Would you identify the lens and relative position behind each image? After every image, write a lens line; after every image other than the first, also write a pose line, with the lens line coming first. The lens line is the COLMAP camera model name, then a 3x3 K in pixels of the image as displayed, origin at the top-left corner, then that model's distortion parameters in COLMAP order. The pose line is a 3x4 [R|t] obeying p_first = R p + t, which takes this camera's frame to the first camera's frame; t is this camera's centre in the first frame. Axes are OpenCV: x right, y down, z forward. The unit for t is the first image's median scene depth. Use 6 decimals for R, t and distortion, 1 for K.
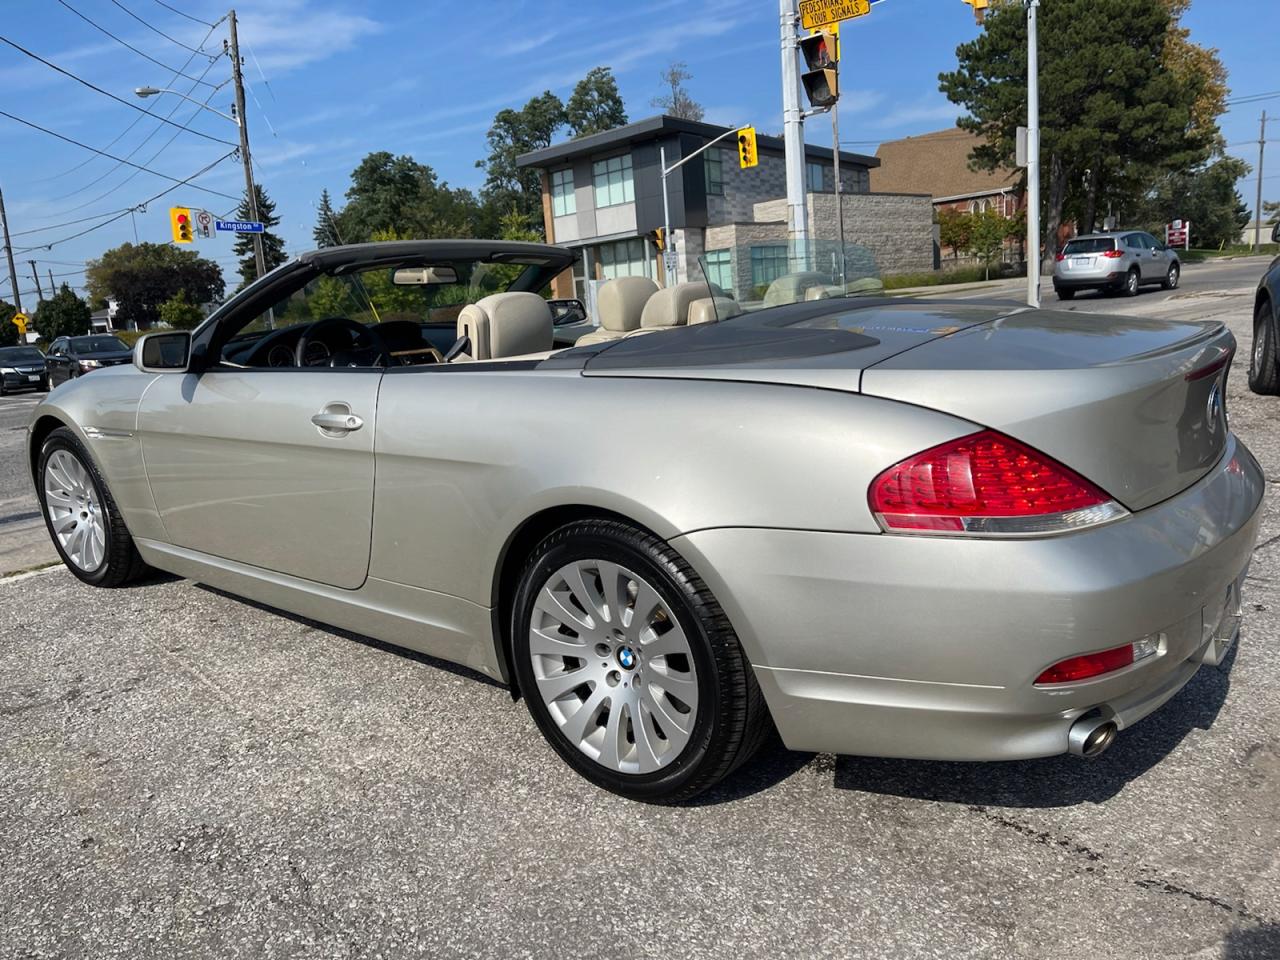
lens RADIAL K [[980.8, 0, 630.7], [0, 980.8, 484.2], [0, 0, 1]] dist [0.080342, -0.109814]
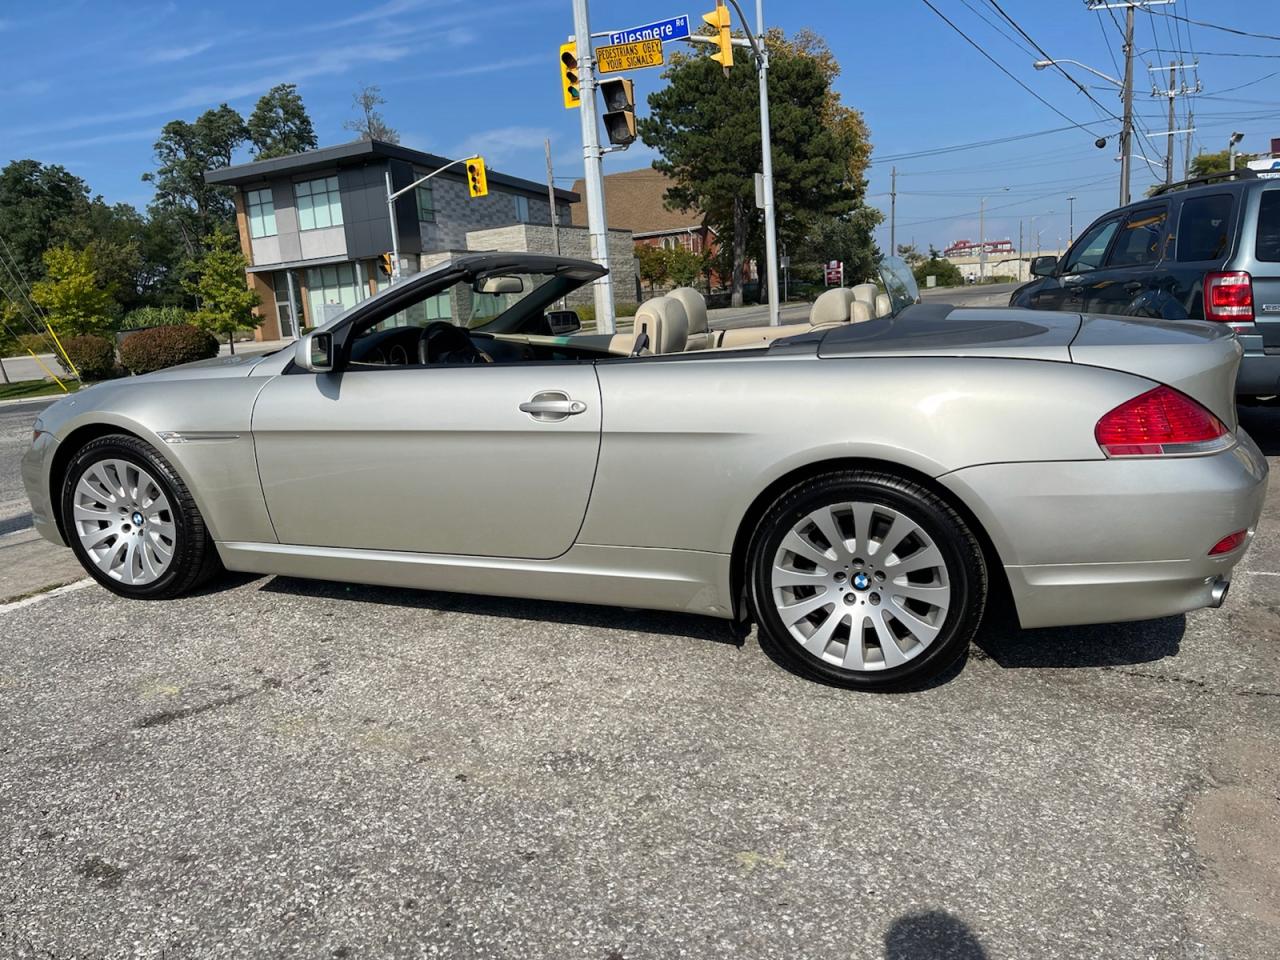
lens RADIAL K [[980.8, 0, 637.8], [0, 980.8, 485.7], [0, 0, 1]] dist [0.080342, -0.109814]
pose [[0.950933, -0.045341, 0.306058, -0.035460], [0.053531, 0.998396, -0.018415, 0.003357], [-0.304732, 0.033895, 0.951835, -0.006456]]
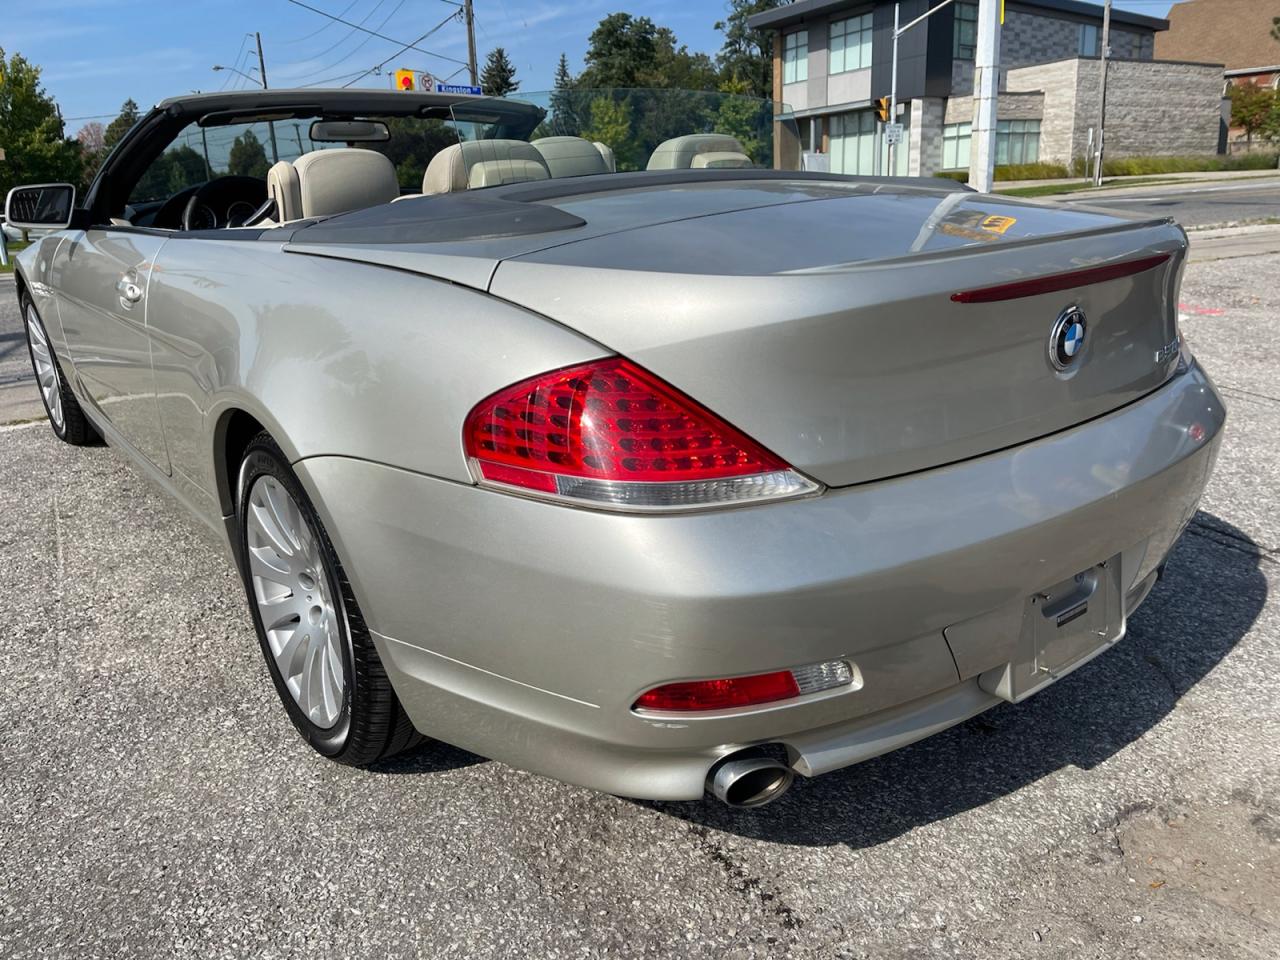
lens RADIAL K [[980.8, 0, 632.4], [0, 980.8, 489.7], [0, 0, 1]] dist [0.080342, -0.109814]
pose [[0.973999, 0.097570, -0.204465, 0.022552], [-0.071634, 0.988840, 0.130632, -0.002268], [0.214929, -0.112589, 0.970118, 0.012964]]
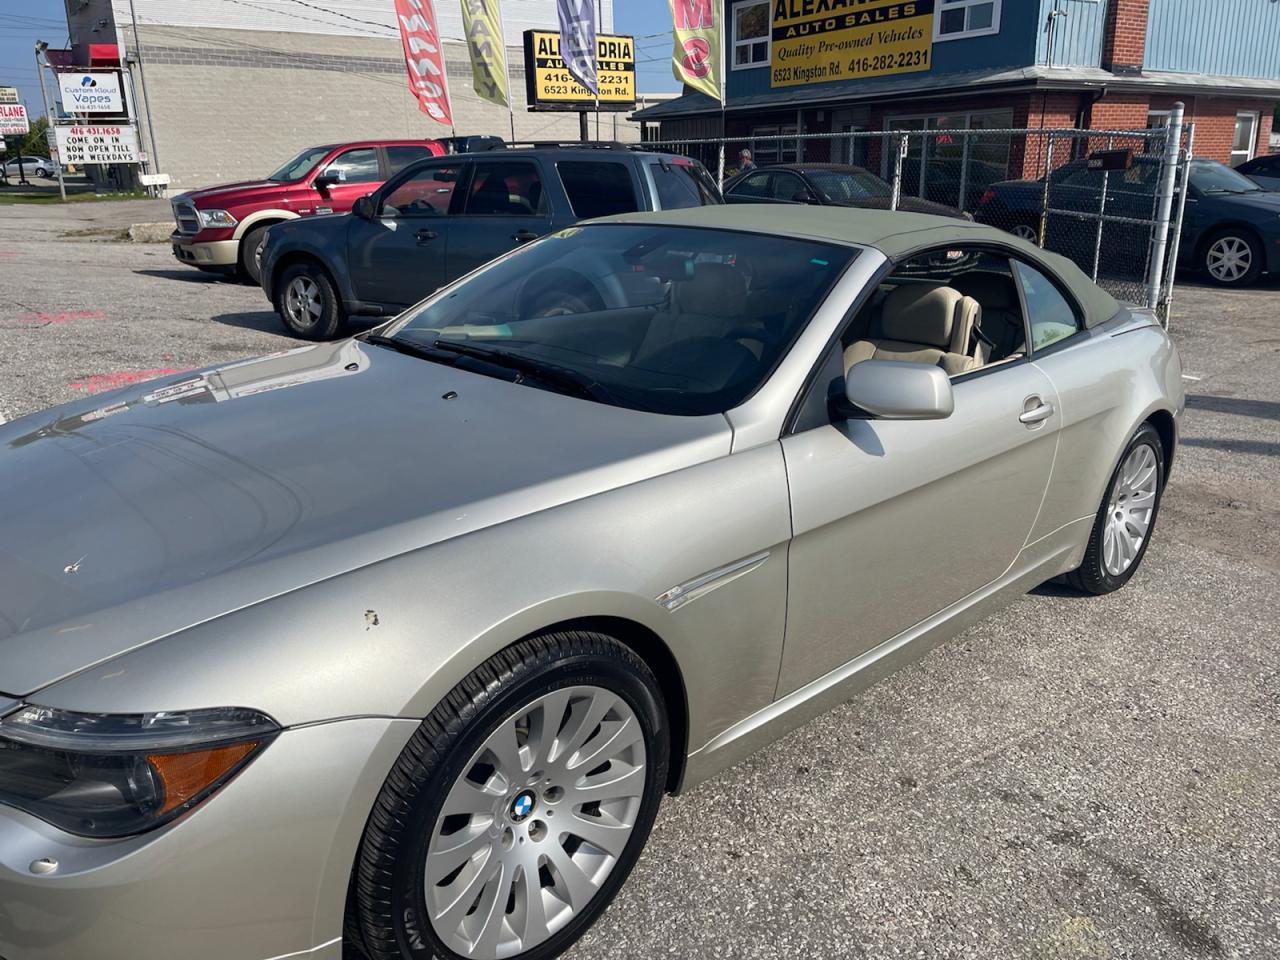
lens RADIAL K [[980.8, 0, 653.0], [0, 980.8, 480.0], [0, 0, 1]] dist [0.080342, -0.109814]
pose [[0.087463, -0.233494, 0.968417, -0.088611], [0.183446, 0.959292, 0.214726, -0.019142], [-0.979131, 0.158872, 0.126736, 0.082108]]
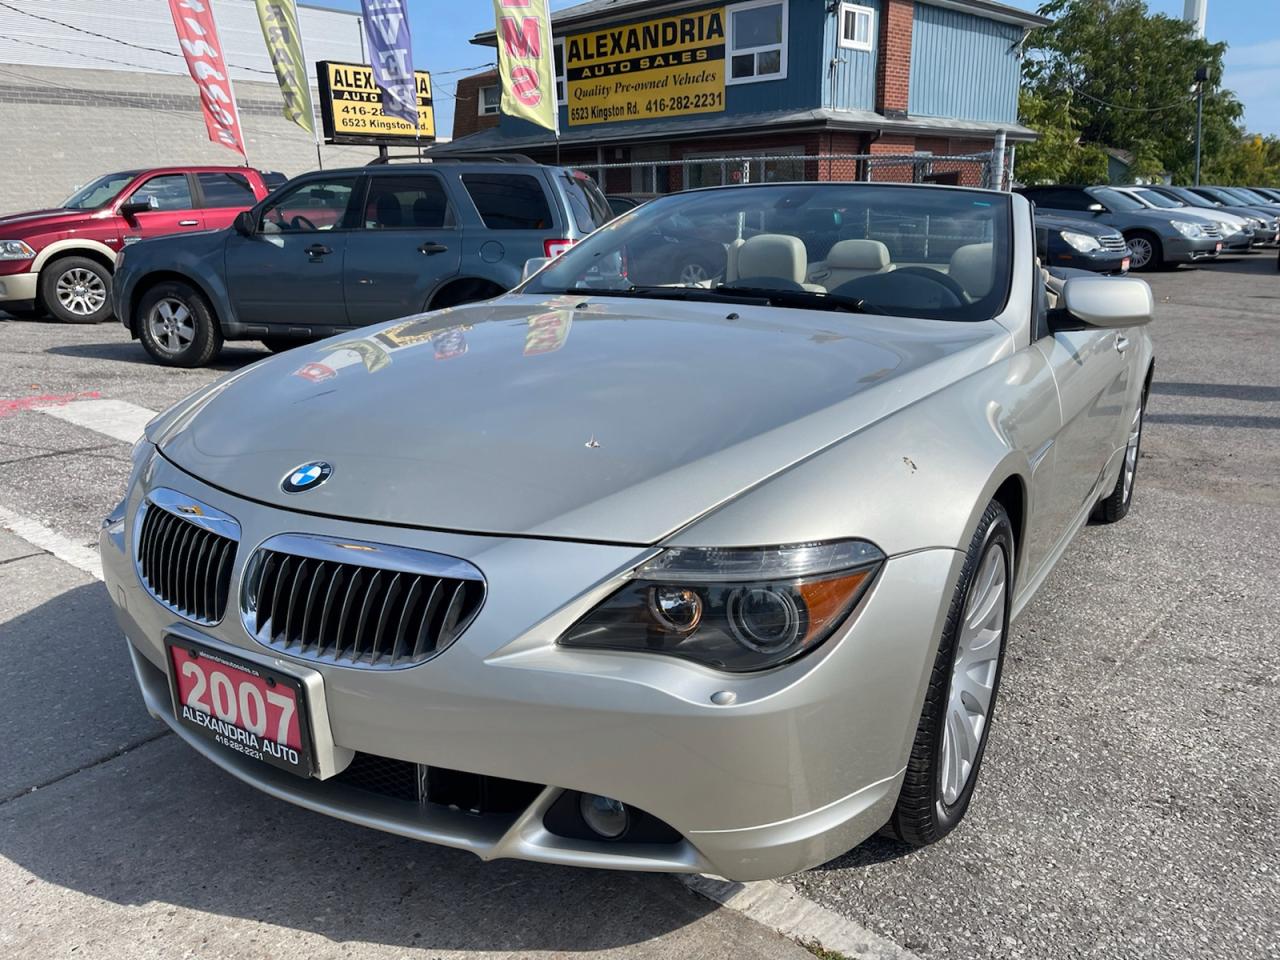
lens RADIAL K [[980.8, 0, 645.5], [0, 980.8, 488.1], [0, 0, 1]] dist [0.080342, -0.109814]
pose [[-0.145838, -0.195888, 0.969721, -0.091832], [0.200966, 0.953898, 0.222915, -0.018274], [-0.968681, 0.227391, -0.099748, 0.110838]]
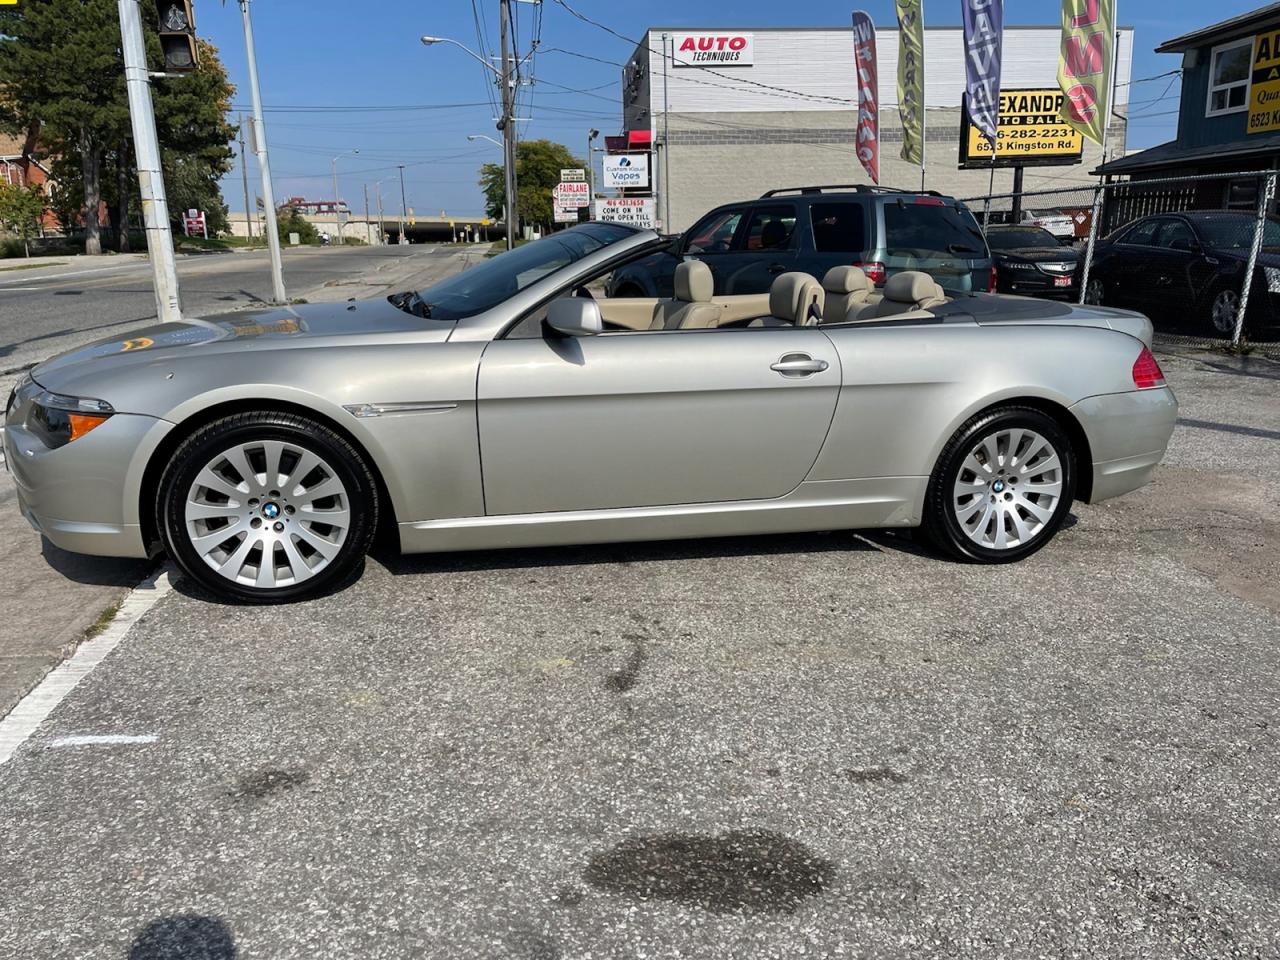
lens RADIAL K [[980.8, 0, 635.2], [0, 980.8, 490.2], [0, 0, 1]] dist [0.080342, -0.109814]
pose [[0.572475, -0.138665, 0.808112, -0.097621], [0.121164, 0.989082, 0.083883, -0.002366], [-0.810920, 0.049893, 0.583026, 0.026548]]
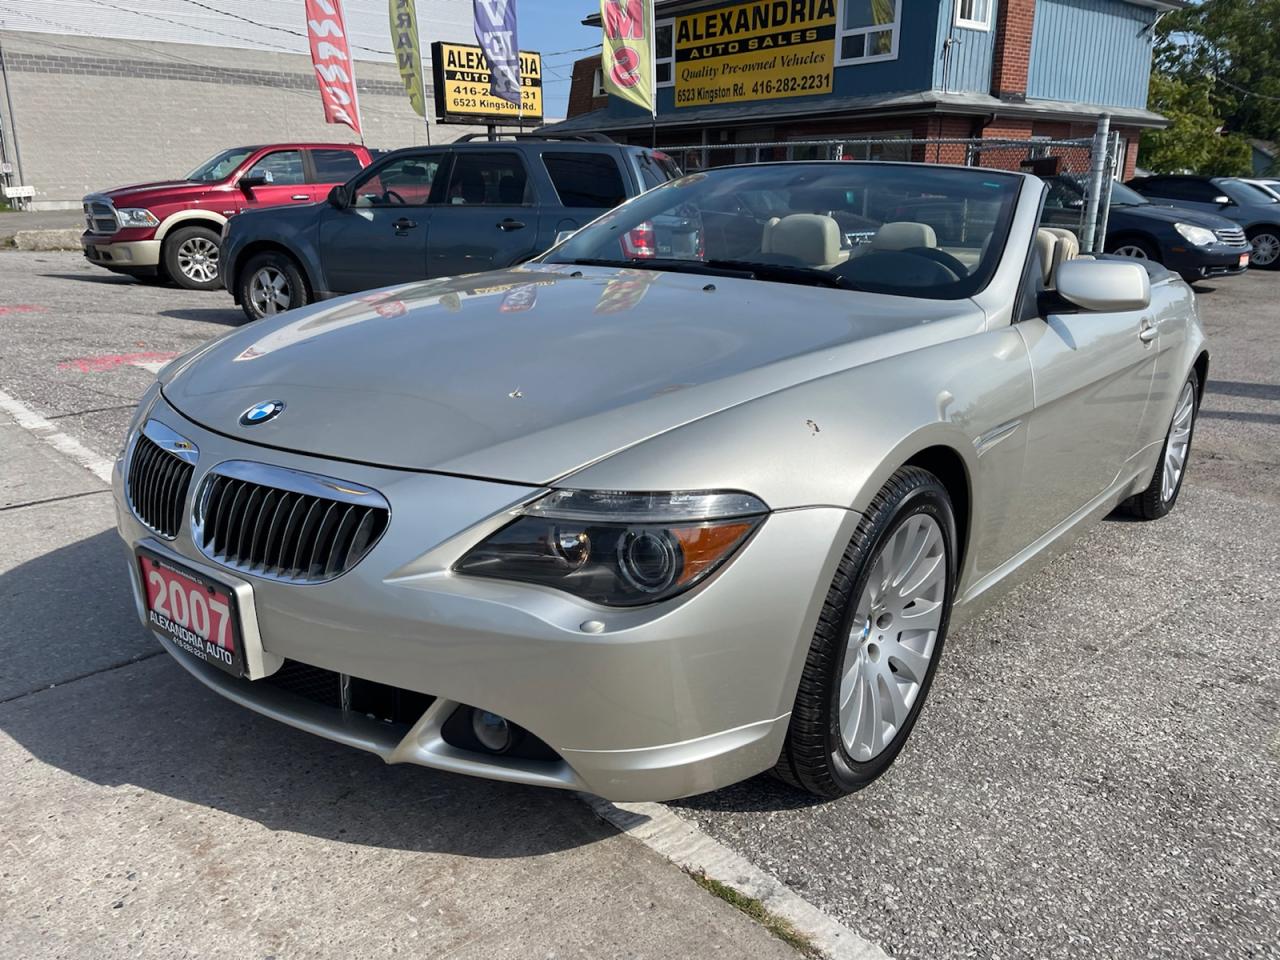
lens RADIAL K [[980.8, 0, 635.1], [0, 980.8, 492.2], [0, 0, 1]] dist [0.080342, -0.109814]
pose [[-0.025798, -0.218744, 0.975441, -0.095321], [0.175957, 0.959538, 0.219831, -0.016102], [-0.984060, 0.177307, 0.013735, 0.104007]]
